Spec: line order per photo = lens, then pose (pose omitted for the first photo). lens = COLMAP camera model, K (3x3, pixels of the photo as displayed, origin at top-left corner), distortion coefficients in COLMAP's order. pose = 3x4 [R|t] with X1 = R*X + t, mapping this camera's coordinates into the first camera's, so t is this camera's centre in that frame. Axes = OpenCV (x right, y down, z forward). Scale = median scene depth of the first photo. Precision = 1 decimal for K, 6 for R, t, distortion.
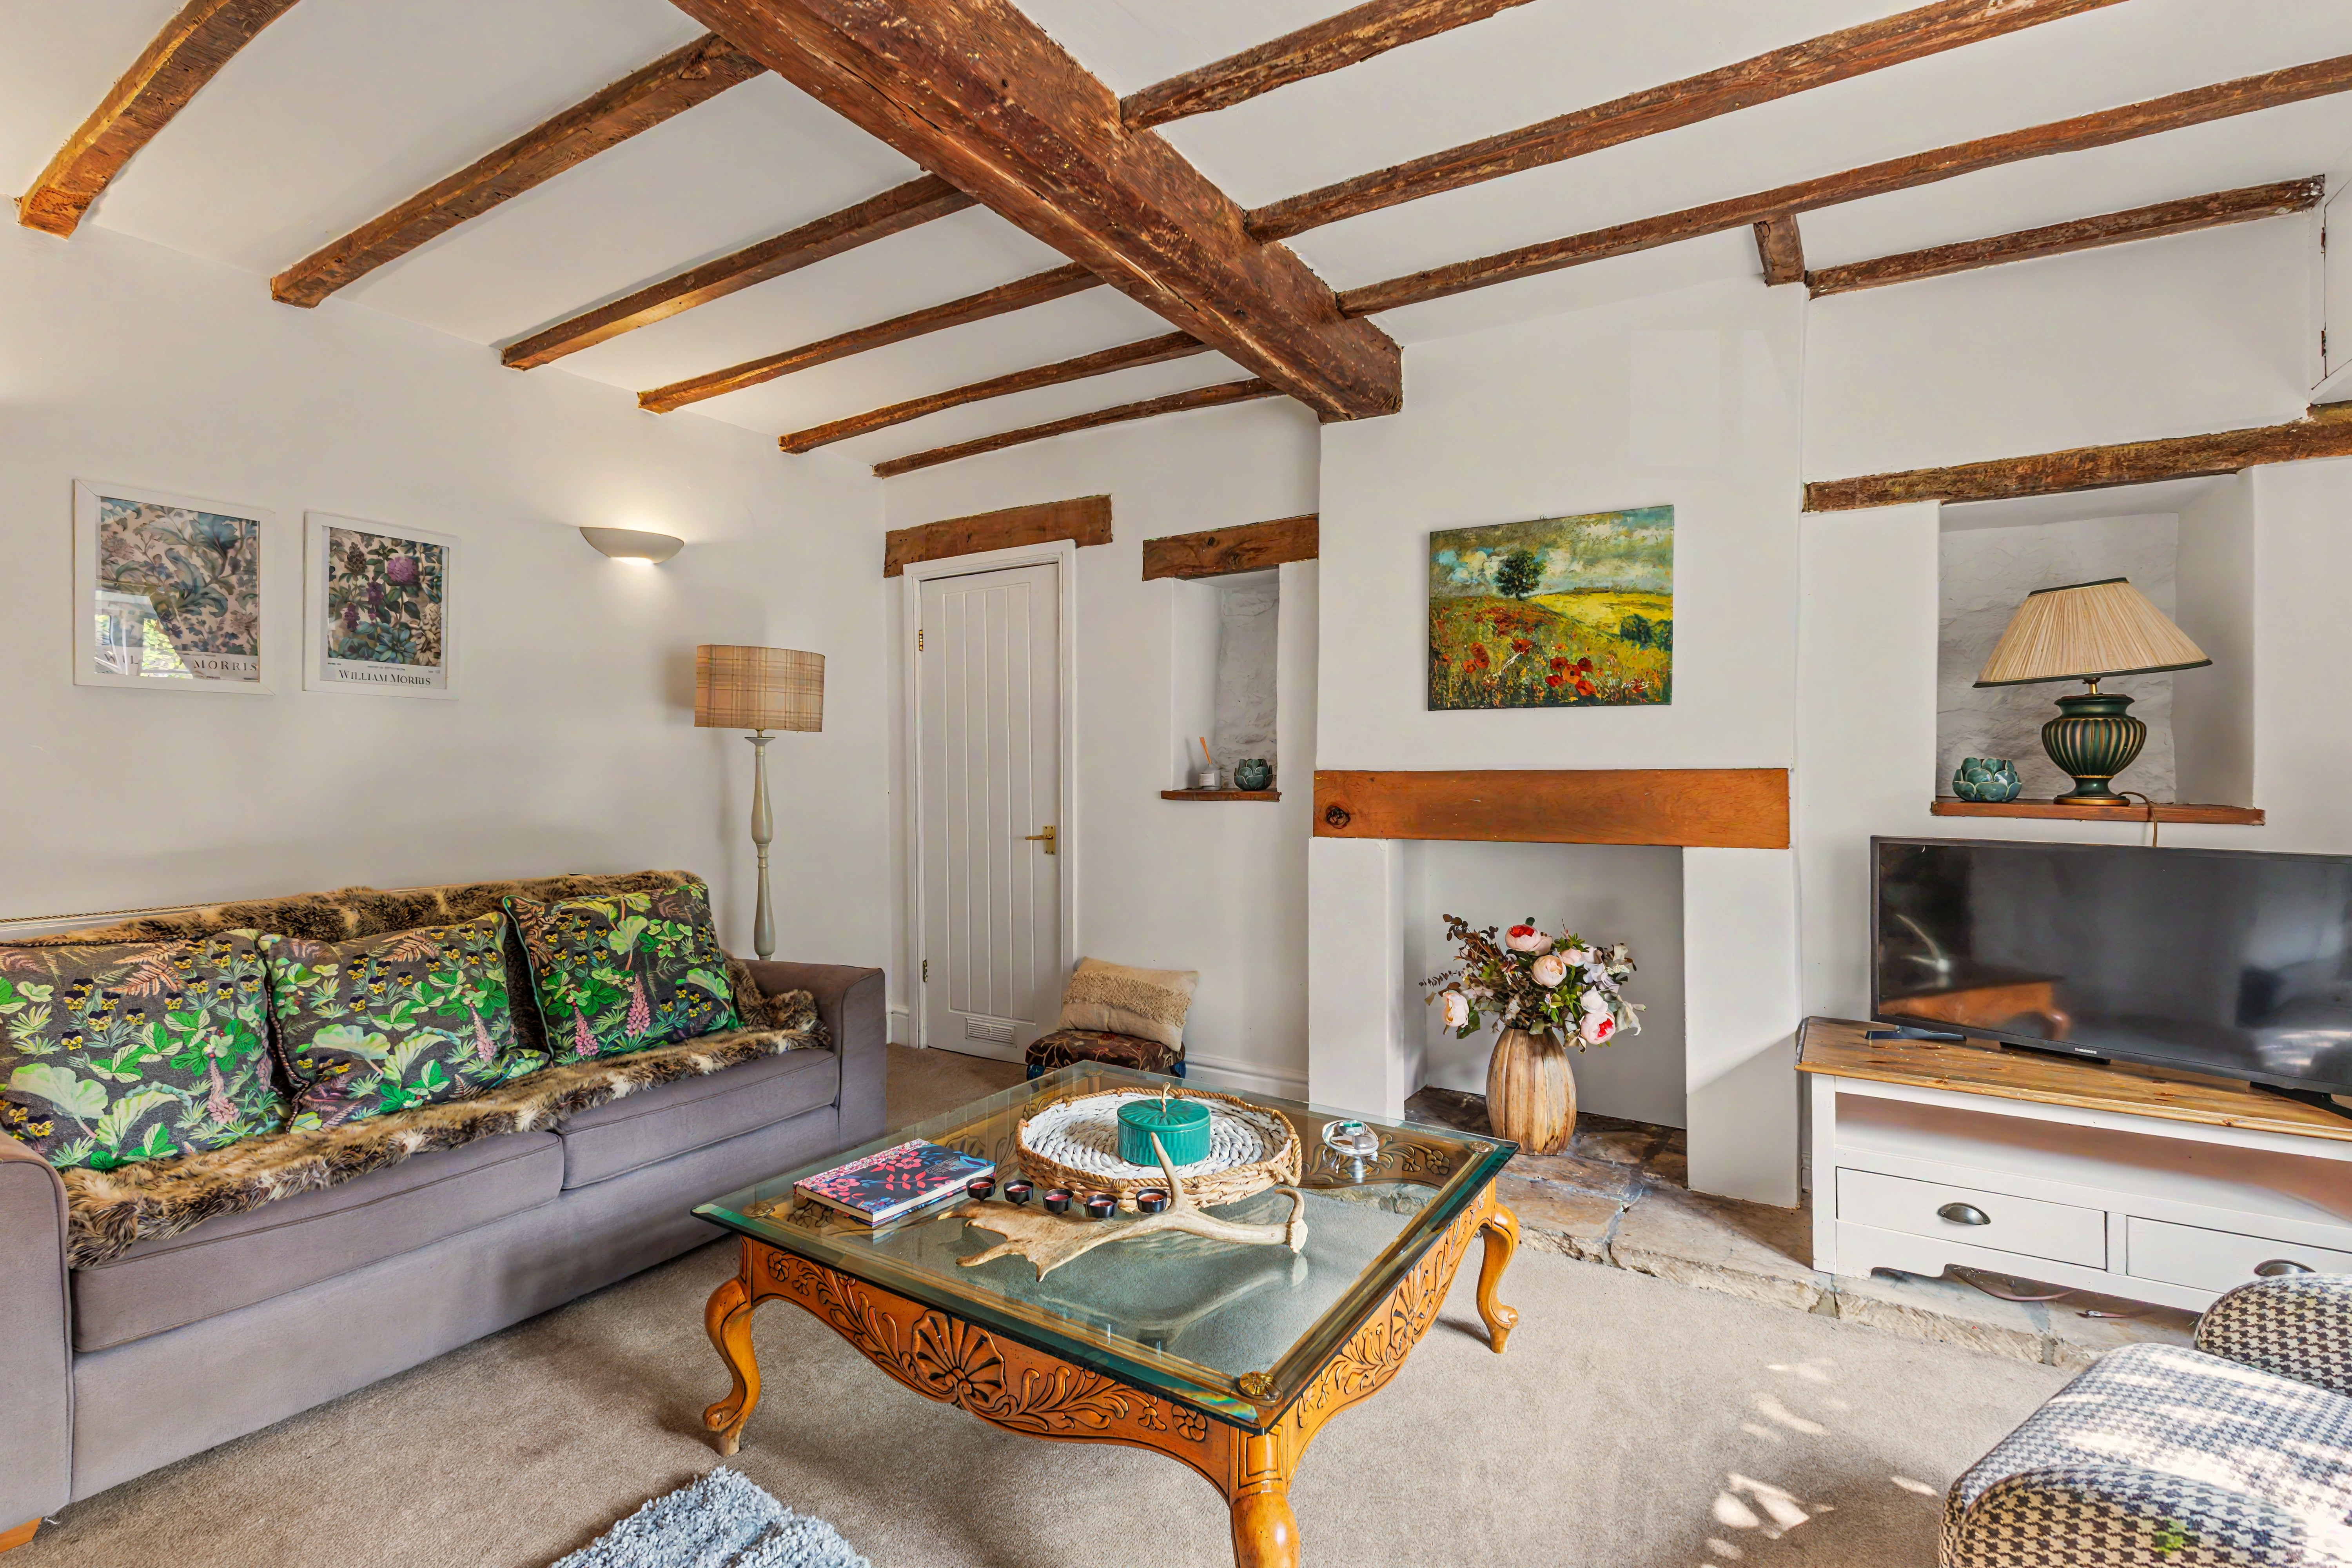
lens RADIAL K [[956.2, 0, 1176.0], [0, 956.2, 784.0], [0, 0, 1]] dist [0.012103, 0.000088]
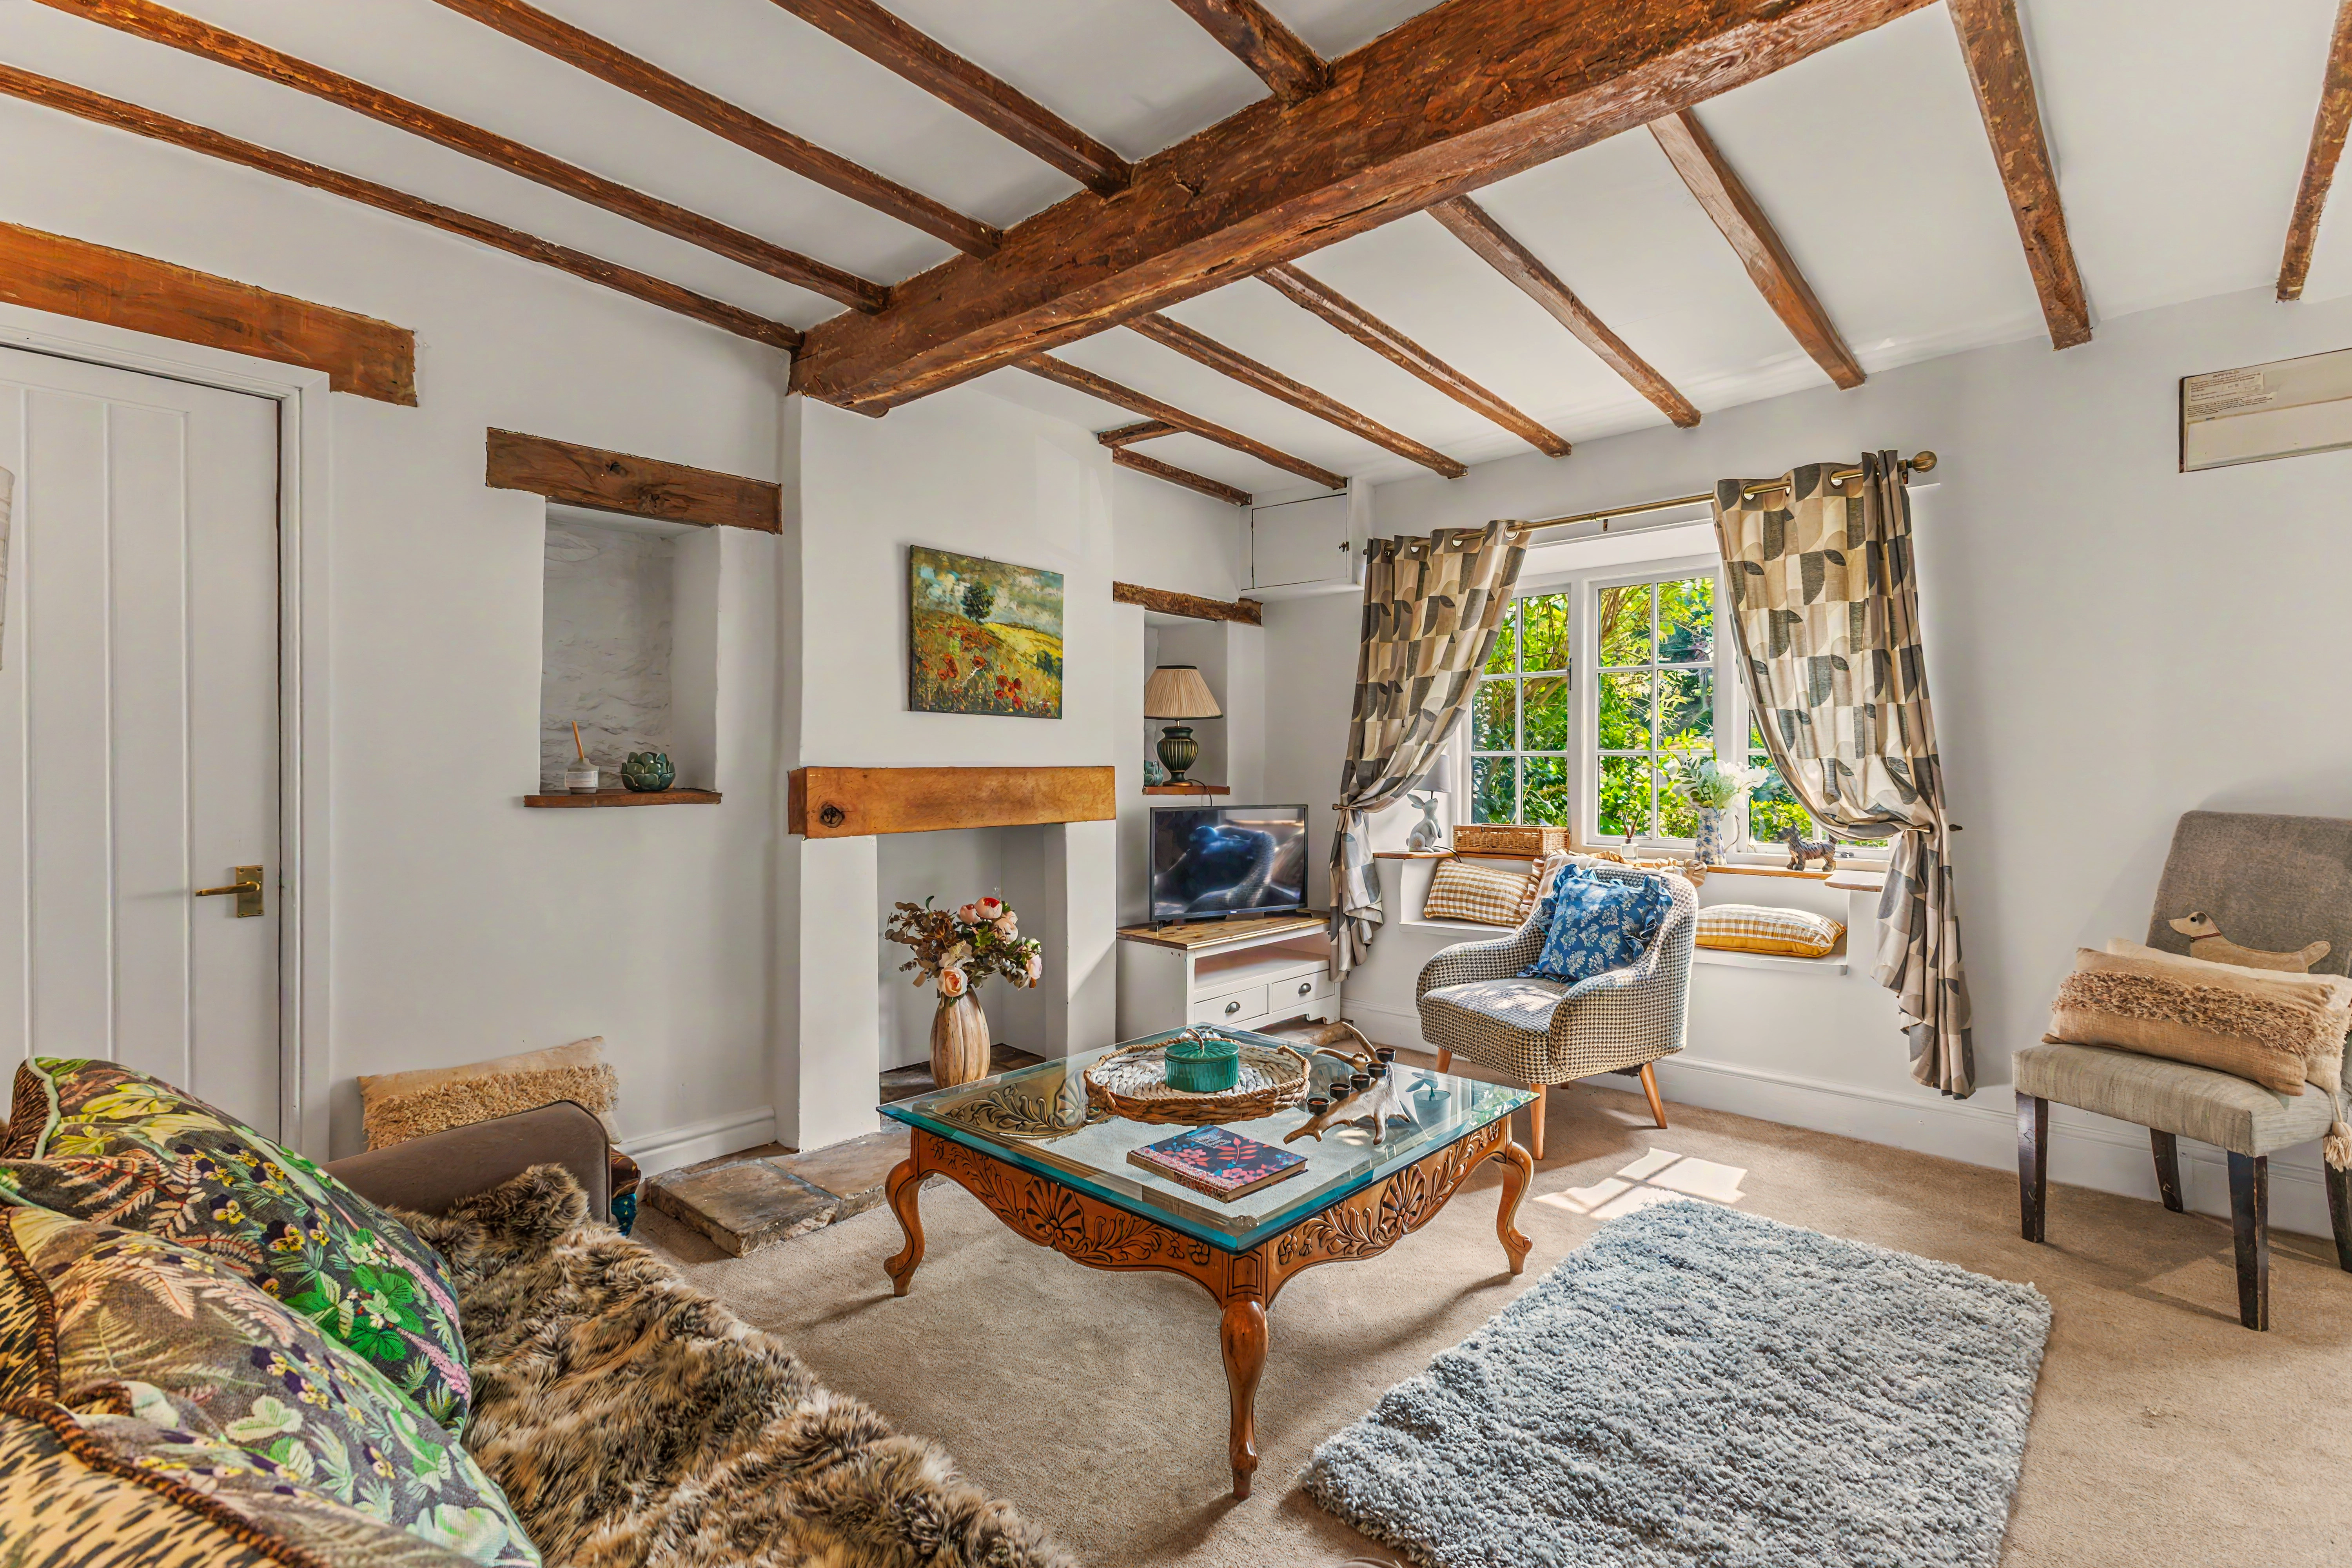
lens RADIAL K [[1036.8, 0, 1183.7], [0, 1036.8, 772.7], [0, 0, 1]] dist [0.001413, -0.000416]
pose [[0.222673, -0.003758, 0.974886, -0.837666], [0.012684, 0.999919, 0.000957, -0.005889], [-0.974811, 0.012153, 0.222703, 0.471606]]
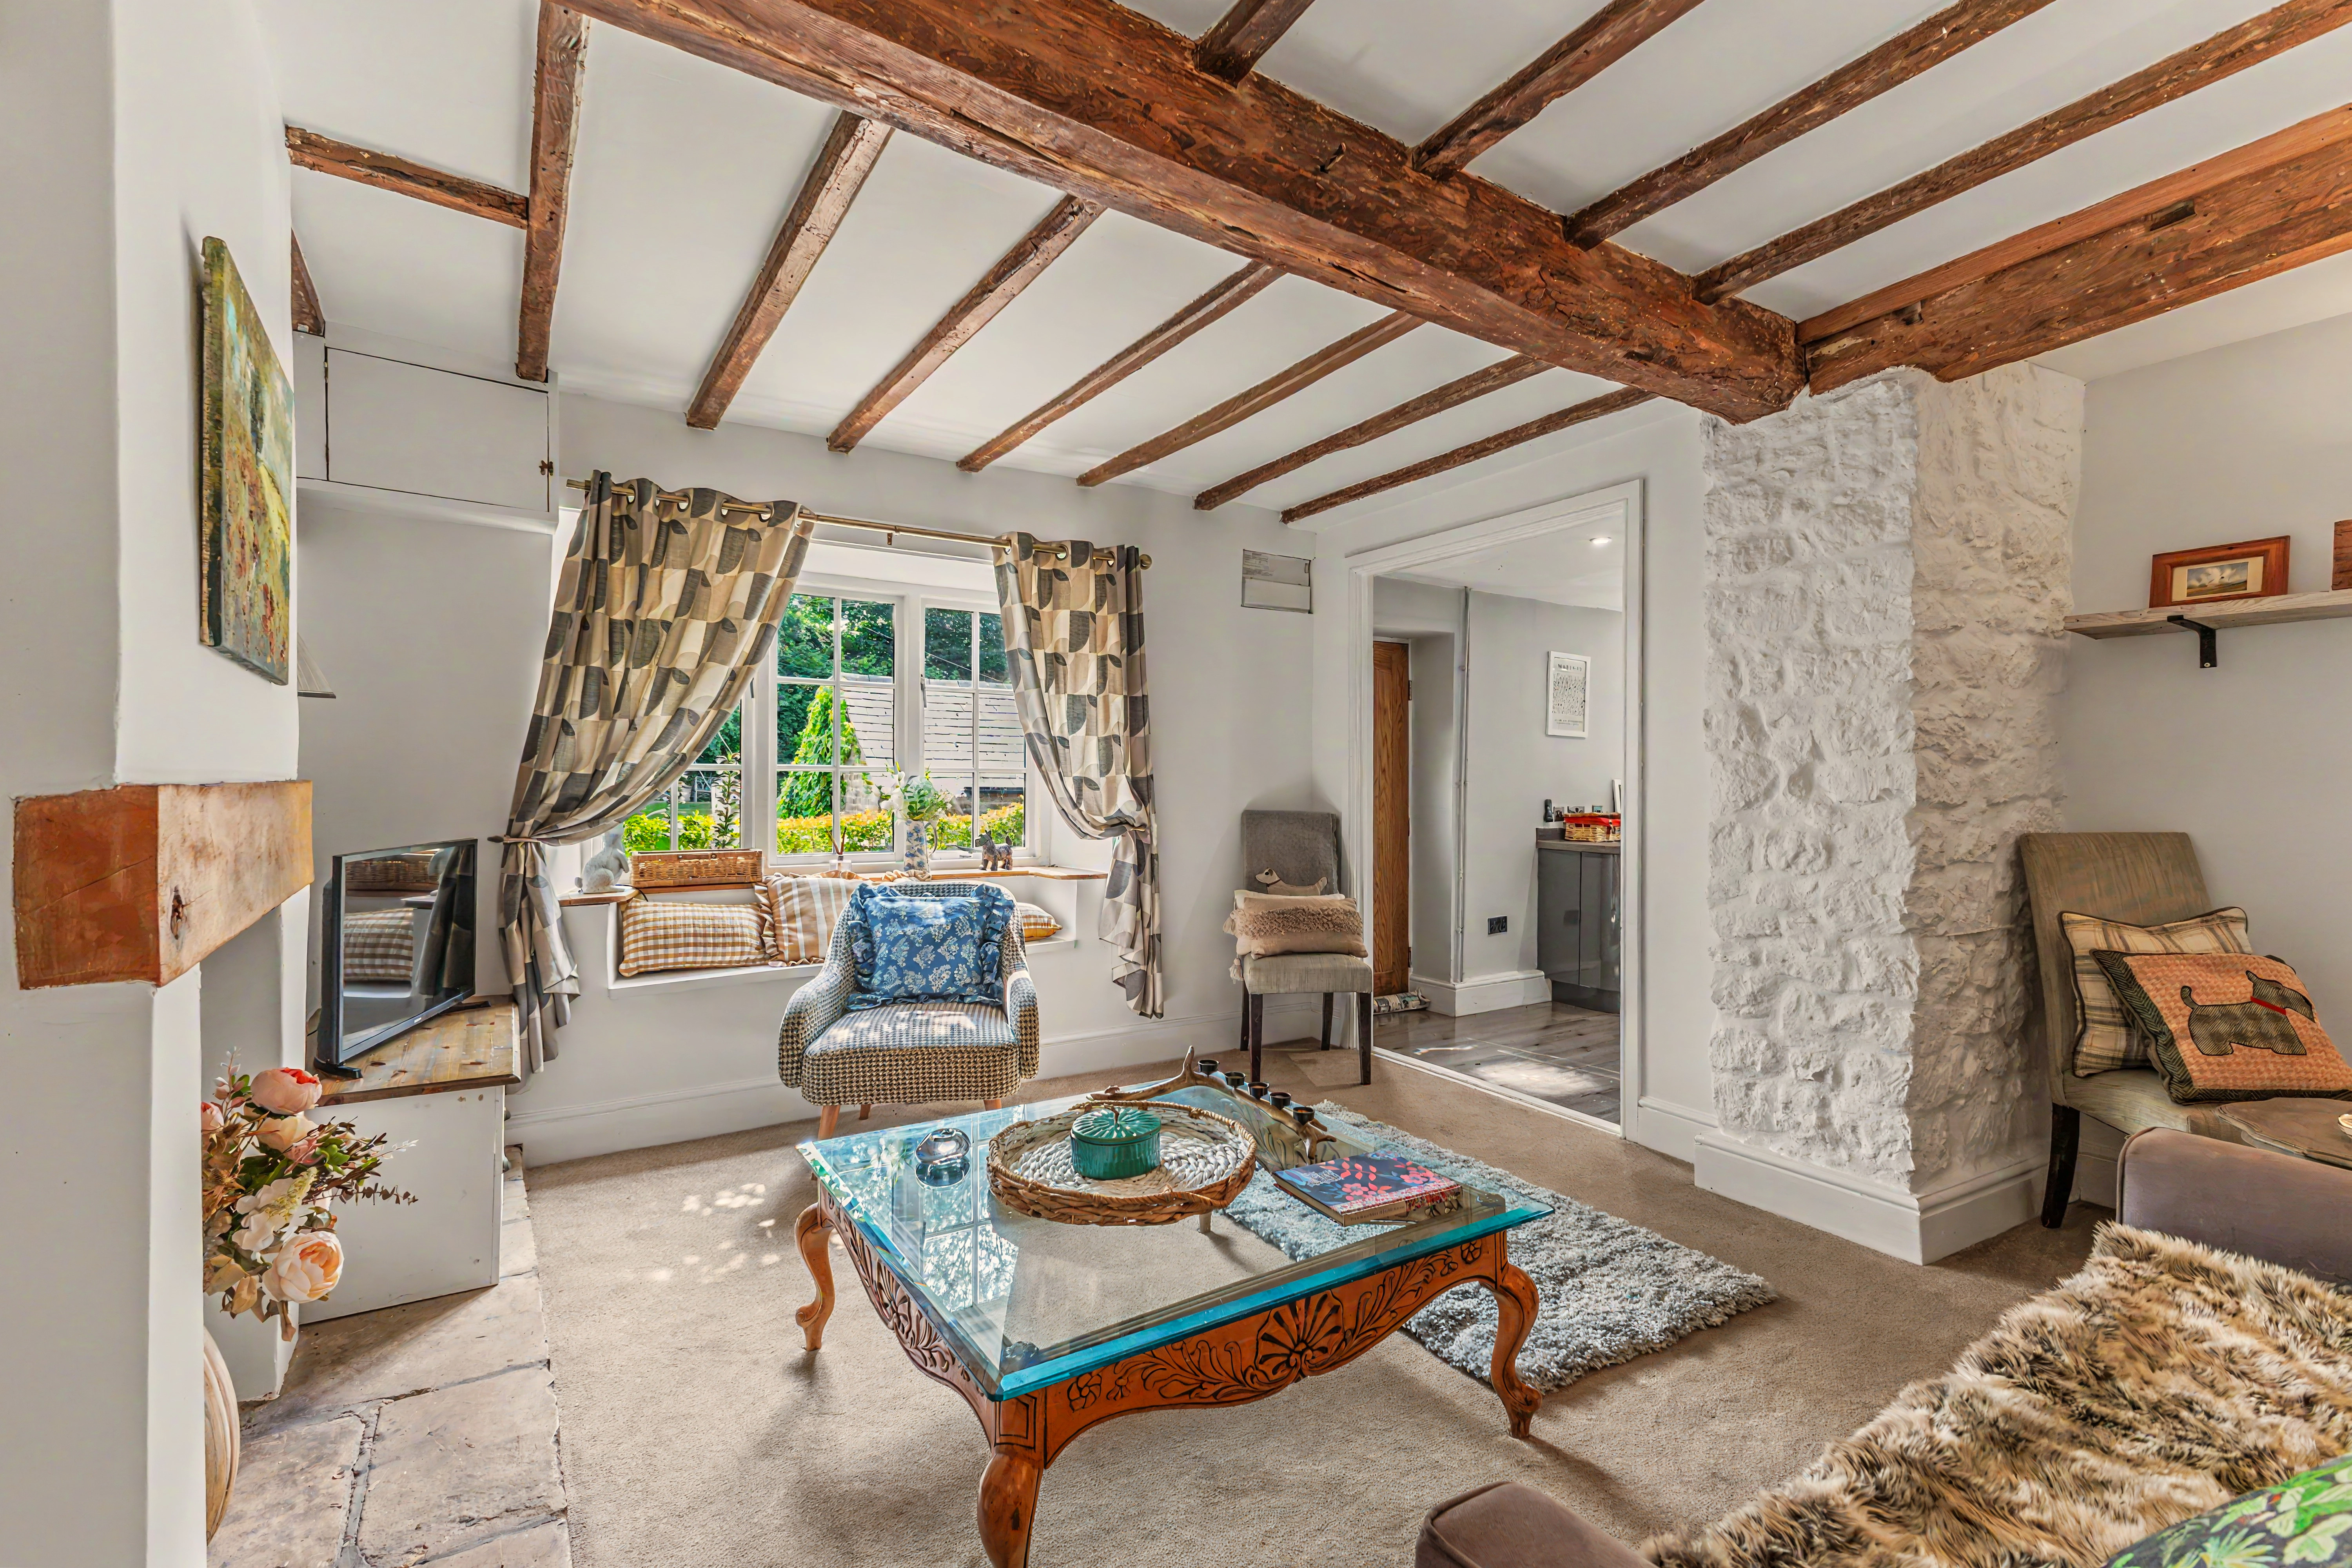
lens RADIAL K [[1058.1, 0, 1183.2], [0, 1058.1, 773.2], [0, 0, 1]] dist [0.003032, -0.000017]
pose [[-0.882395, 0.000948, 0.470509, -0.390451], [0.003087, 0.999988, 0.003774, -0.019725], [-0.470500, 0.004782, -0.882387, 1.239120]]
